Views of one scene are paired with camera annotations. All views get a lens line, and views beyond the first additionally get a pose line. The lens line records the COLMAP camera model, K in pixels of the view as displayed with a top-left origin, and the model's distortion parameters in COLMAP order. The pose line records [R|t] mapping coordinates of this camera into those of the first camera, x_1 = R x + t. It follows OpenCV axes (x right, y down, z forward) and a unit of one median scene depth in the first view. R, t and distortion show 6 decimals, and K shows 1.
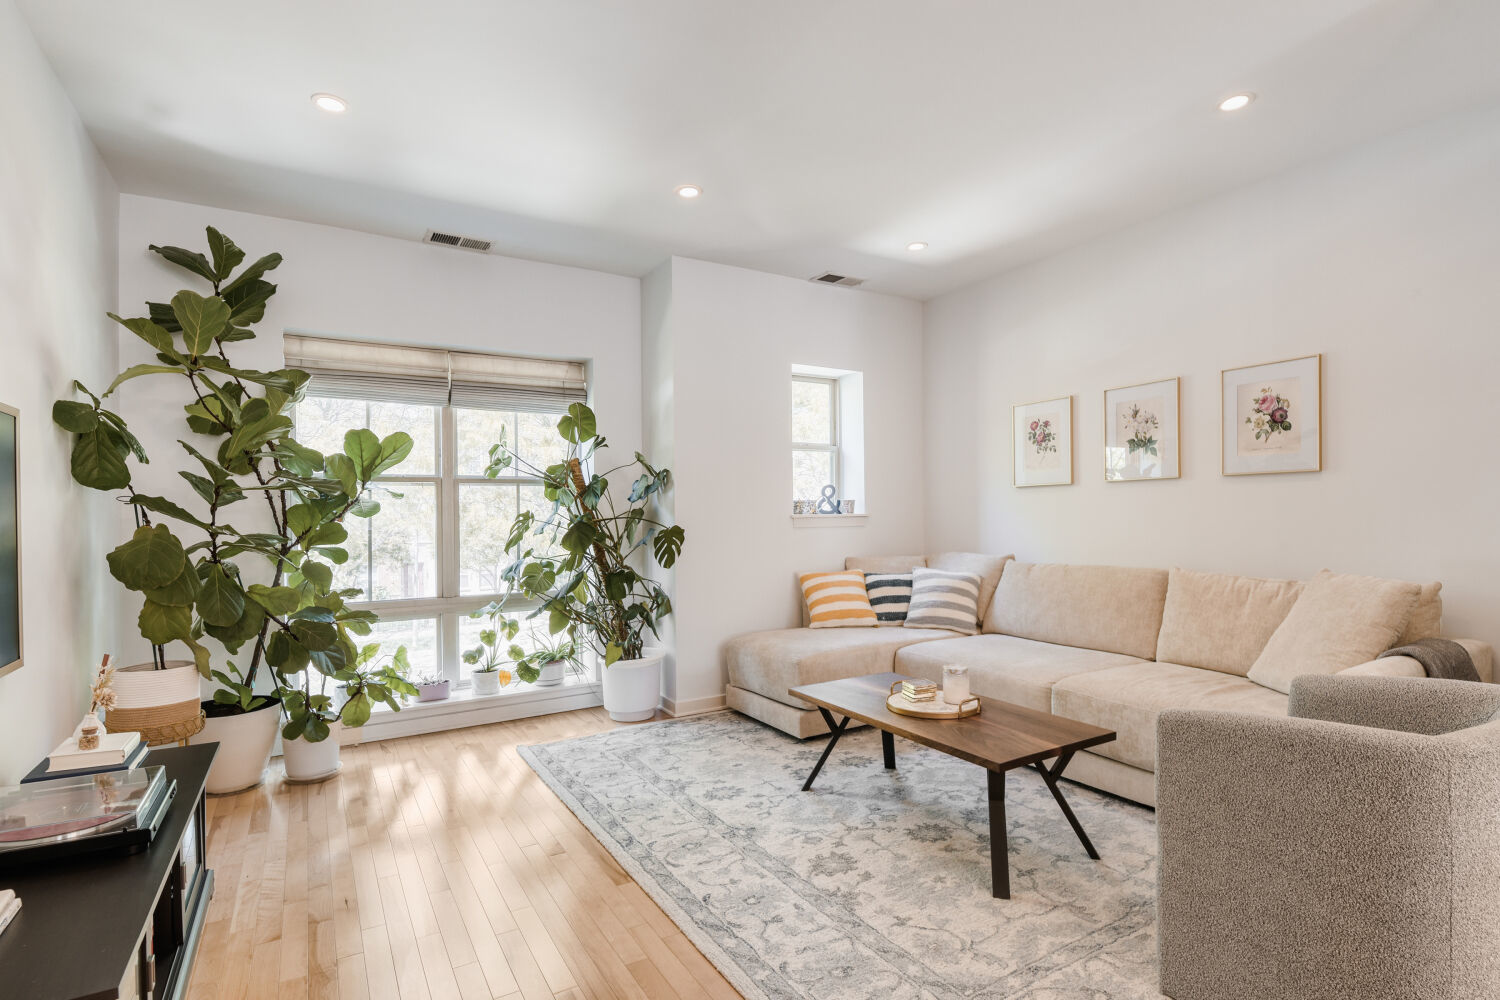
lens RADIAL K [[714.7, 0, 744.6], [0, 714.7, 527.9], [0, 0, 1]] dist [0.015818, 0.001009]
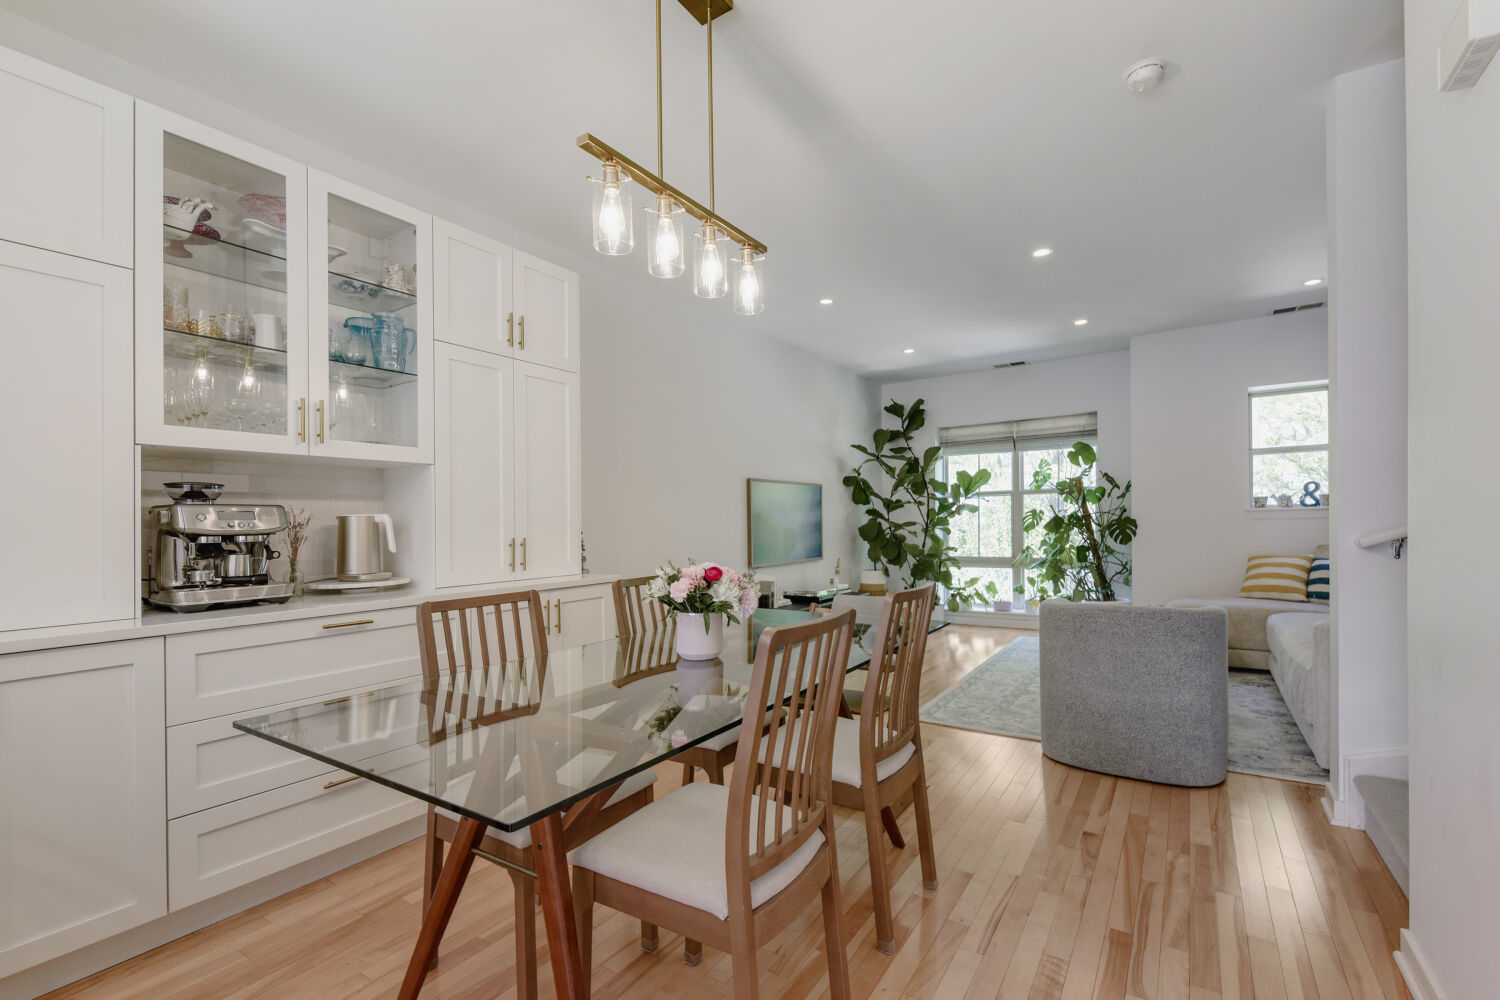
lens RADIAL K [[647.3, 0, 772.5], [0, 647.3, 534.2], [0, 0, 1]] dist [-0.002042, -0.004311]
pose [[0.437767, 0.020761, -0.898849, 0.944082], [0.000423, 0.999729, 0.023297, 0.000522], [0.899088, -0.010579, 0.437640, -0.321485]]
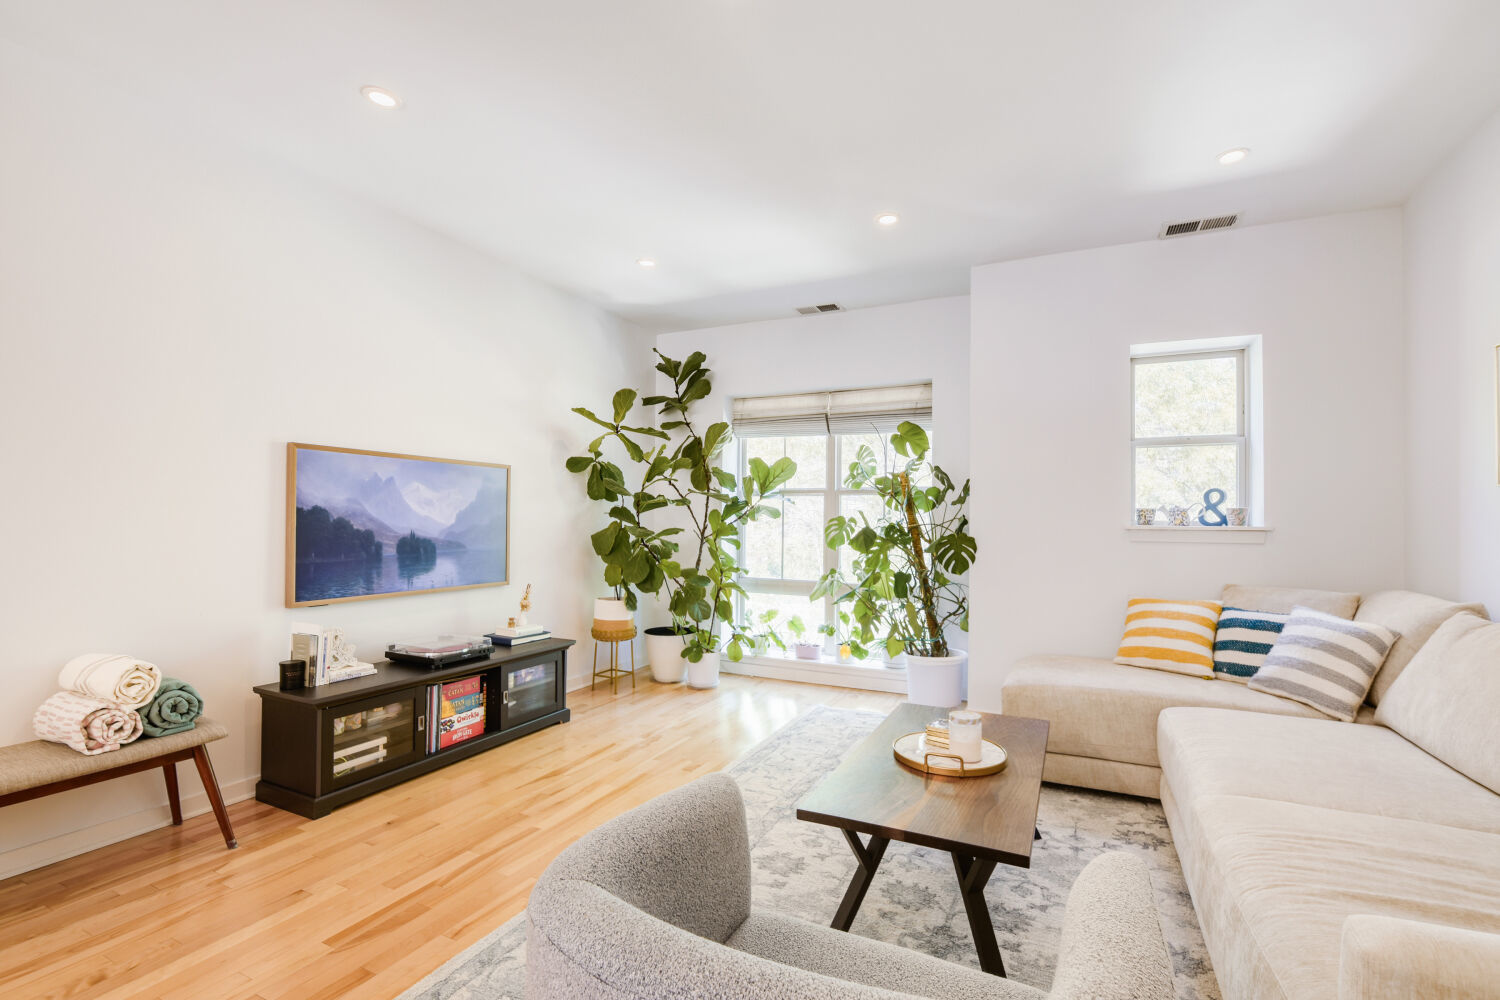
lens RADIAL K [[647.3, 0, 780.9], [0, 647.3, 517.2], [0, 0, 1]] dist [-0.002042, -0.004311]
pose [[0.572436, 0.014579, -0.819820, 0.593002], [-0.032402, 0.999463, -0.004851, -0.014547], [0.819309, 0.029340, 0.572601, 0.310530]]
